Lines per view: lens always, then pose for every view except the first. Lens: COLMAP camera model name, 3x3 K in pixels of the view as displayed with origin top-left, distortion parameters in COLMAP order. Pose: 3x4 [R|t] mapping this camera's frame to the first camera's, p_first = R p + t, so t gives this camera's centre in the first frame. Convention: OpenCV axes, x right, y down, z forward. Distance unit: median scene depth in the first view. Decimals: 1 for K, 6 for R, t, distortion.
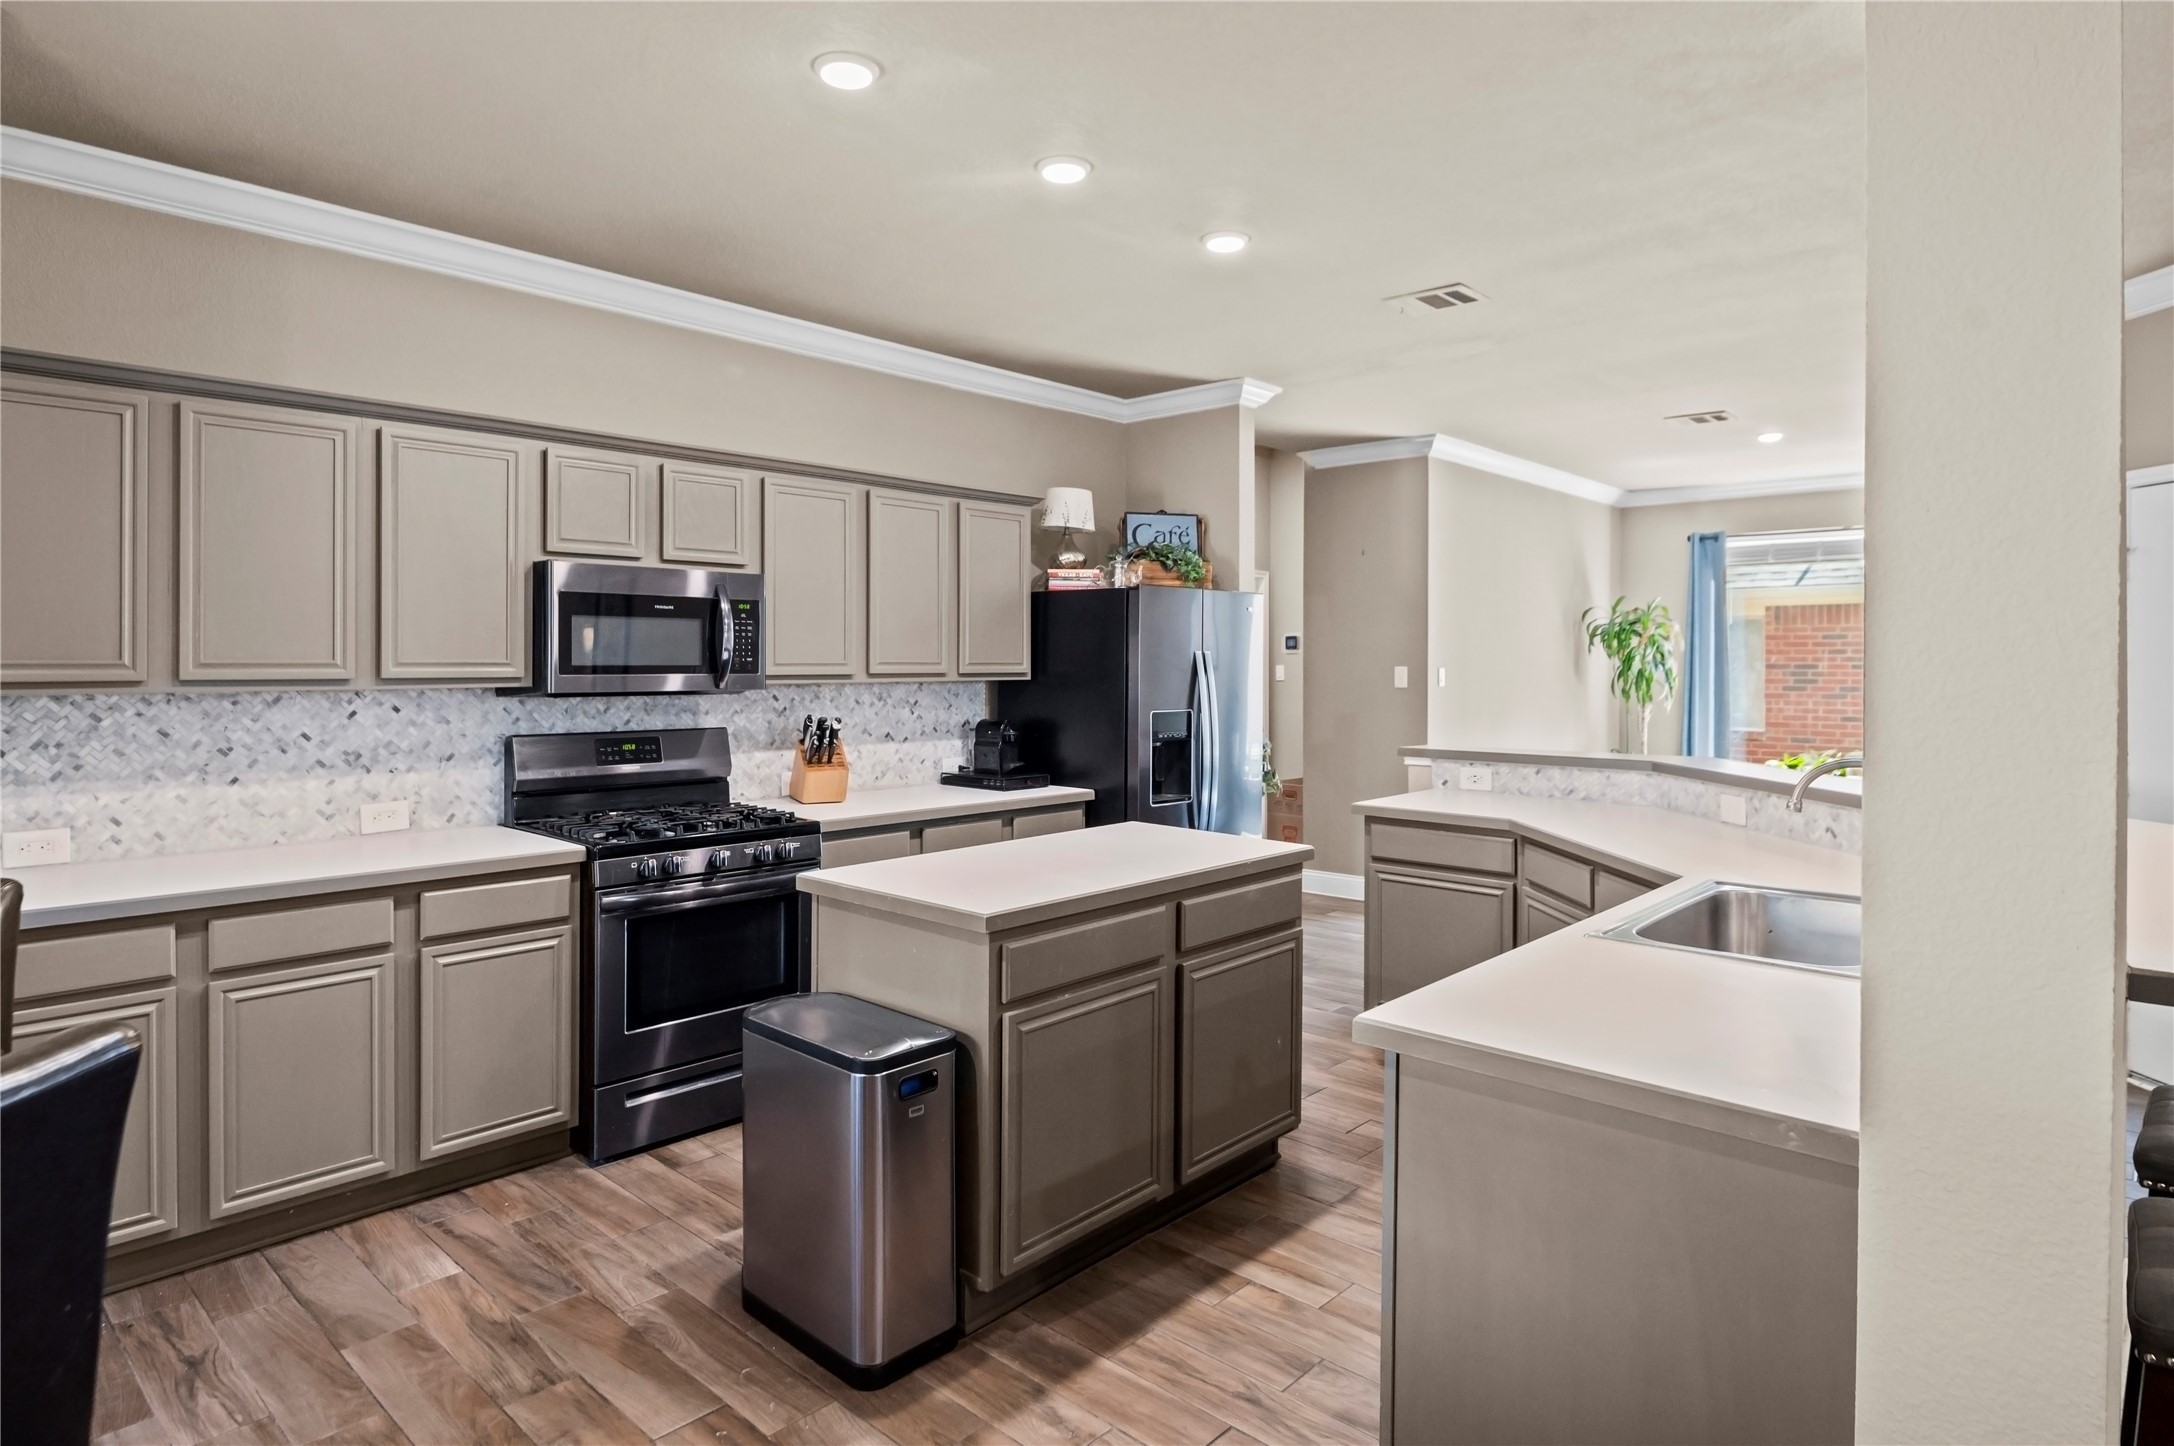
lens RADIAL K [[1205.5, 0, 1055.4], [0, 1205.5, 653.4], [0, 0, 1]] dist [0.011501, -0.010698]
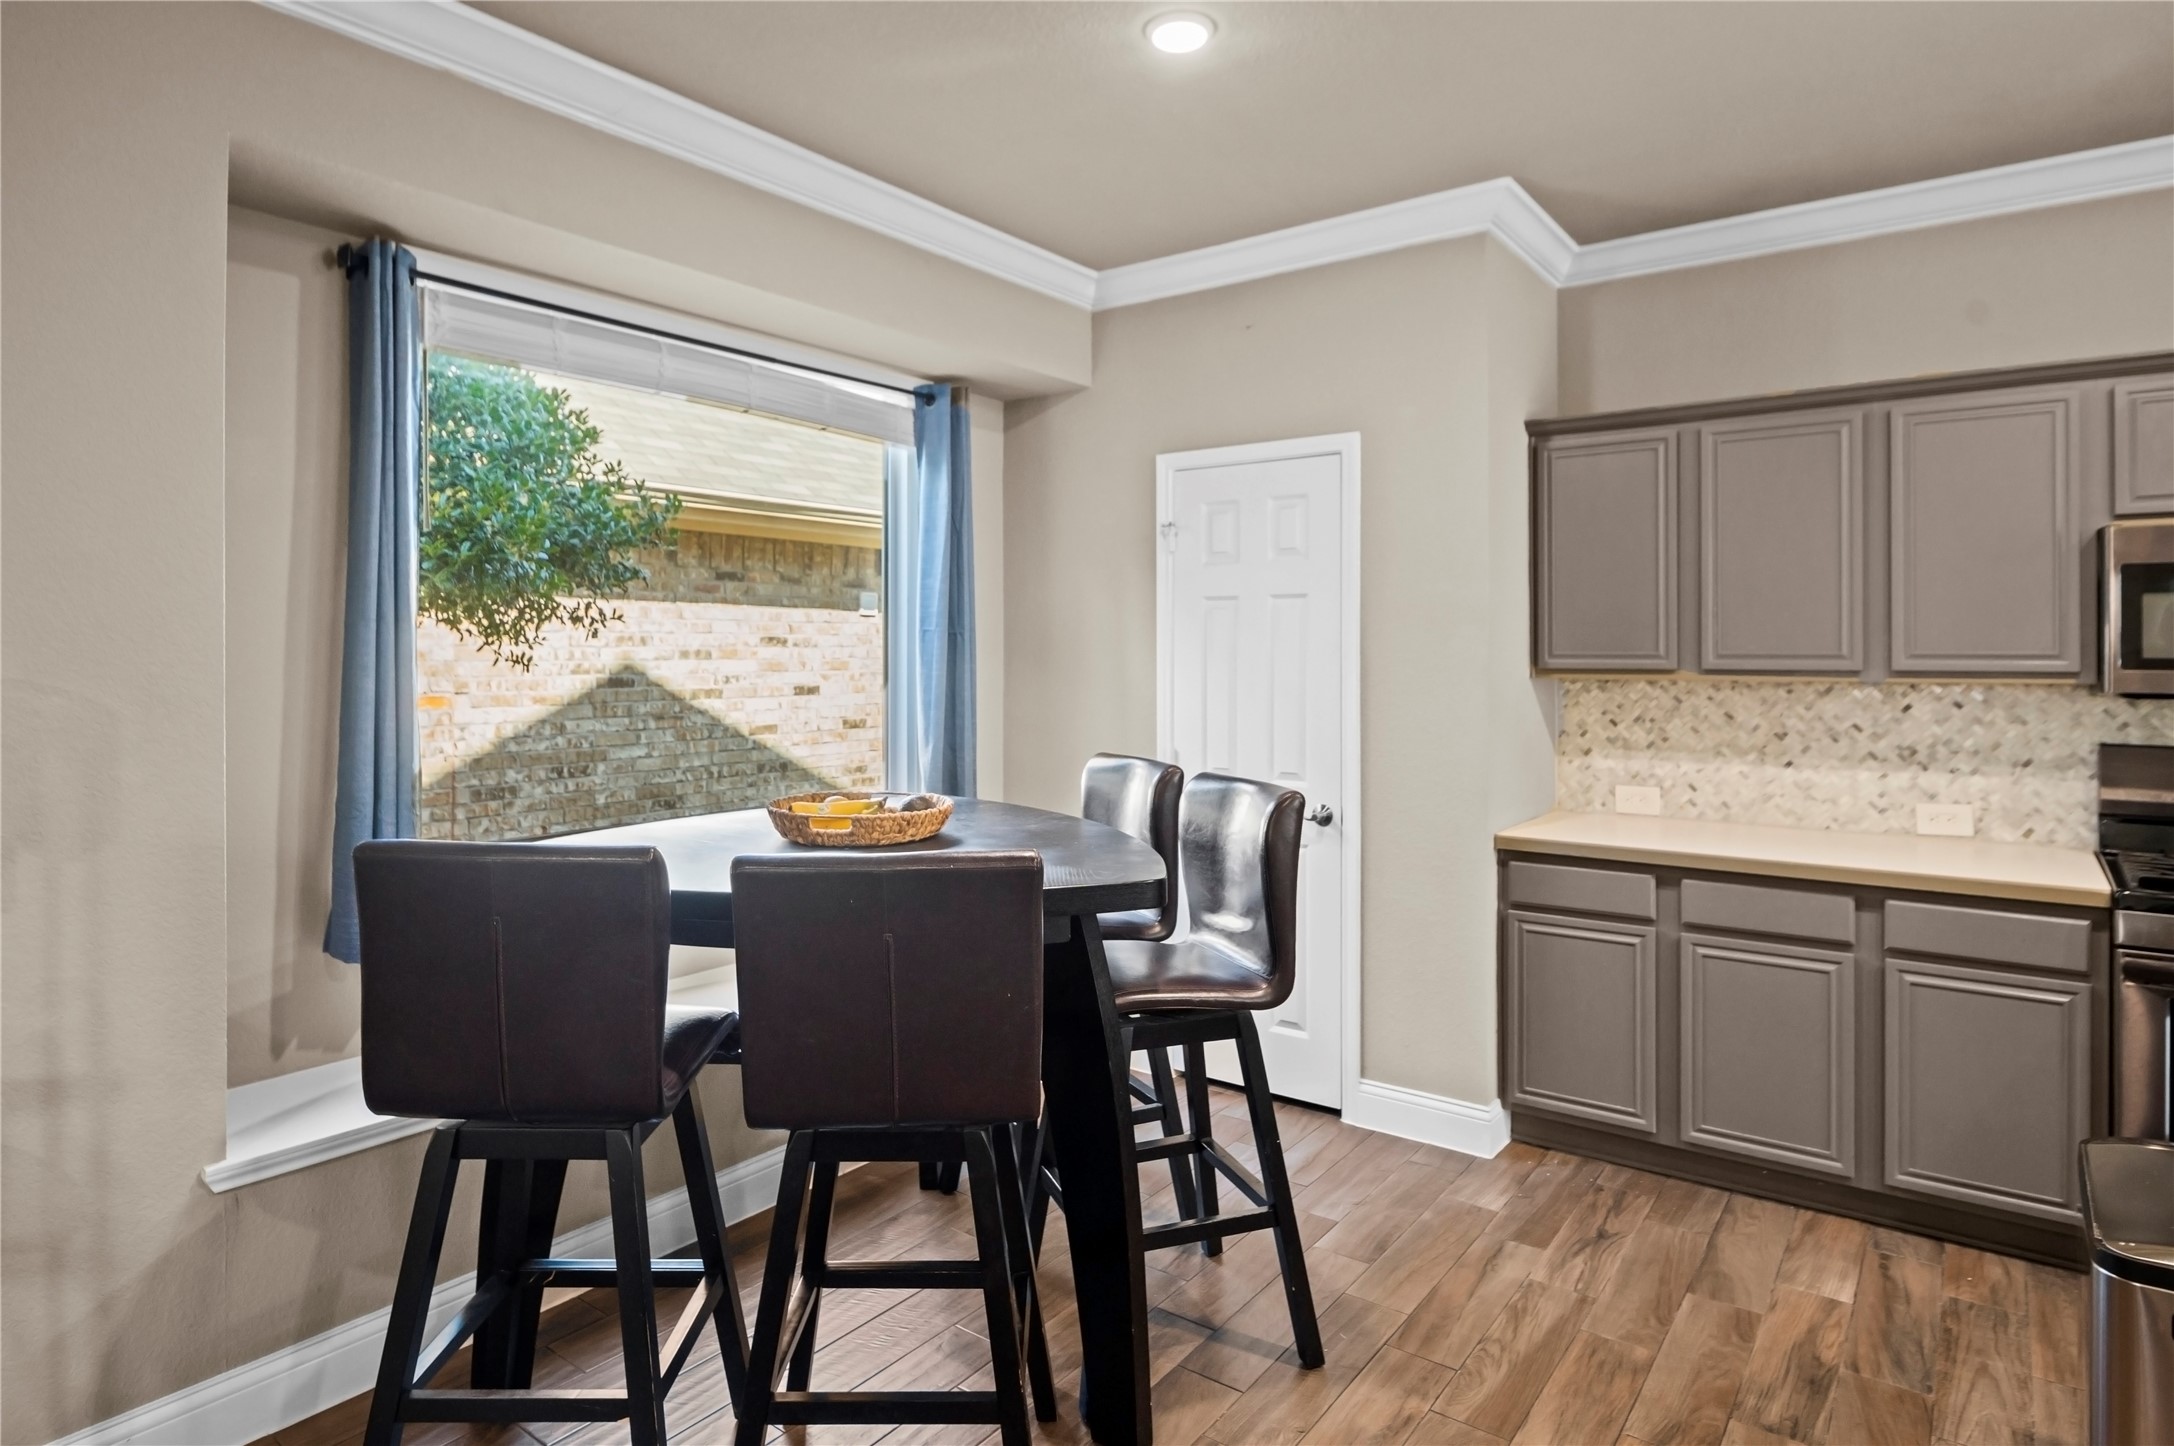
lens RADIAL K [[1205.5, 0, 1114.7], [0, 1205.5, 632.5], [0, 0, 1]] dist [0.011501, -0.010698]
pose [[0.136444, -0.018593, -0.990473, 0.304755], [0.004763, 0.999825, -0.018112, 0.005019], [0.990636, -0.002246, 0.136509, 0.256642]]
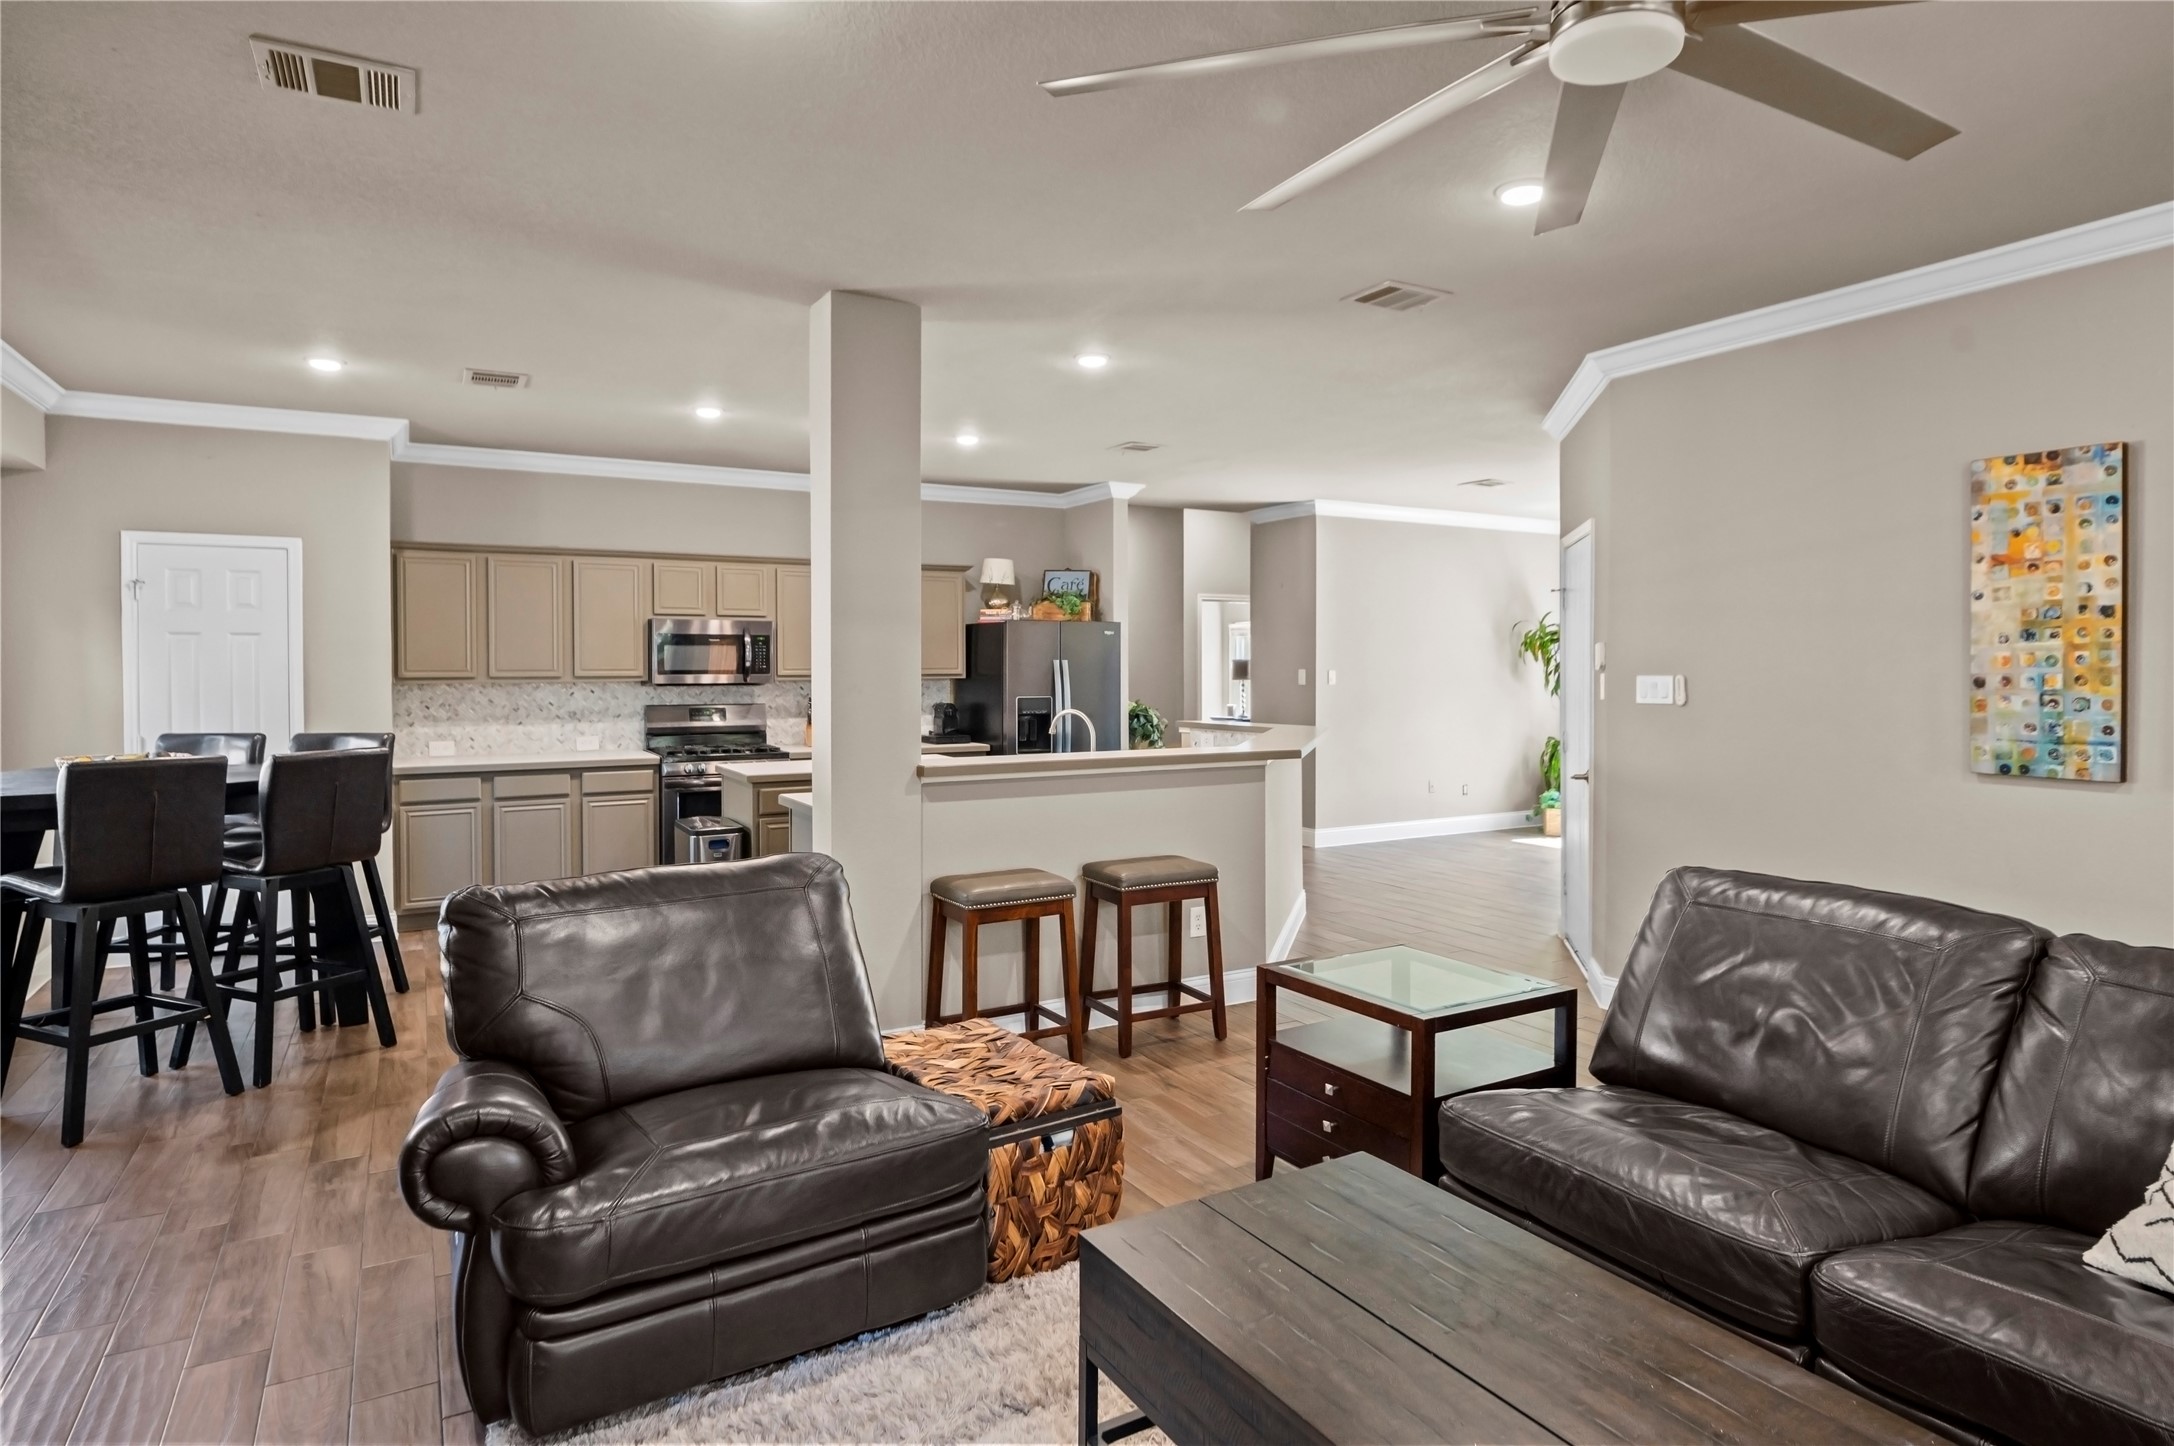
lens RADIAL K [[1205.5, 0, 1060.3], [0, 1205.5, 663.2], [0, 0, 1]] dist [0.011501, -0.010698]
pose [[0.952790, -0.004981, -0.303589, 0.909808], [0.006312, 0.999974, 0.003405, -0.004740], [0.303564, -0.005160, 0.952797, -0.779457]]
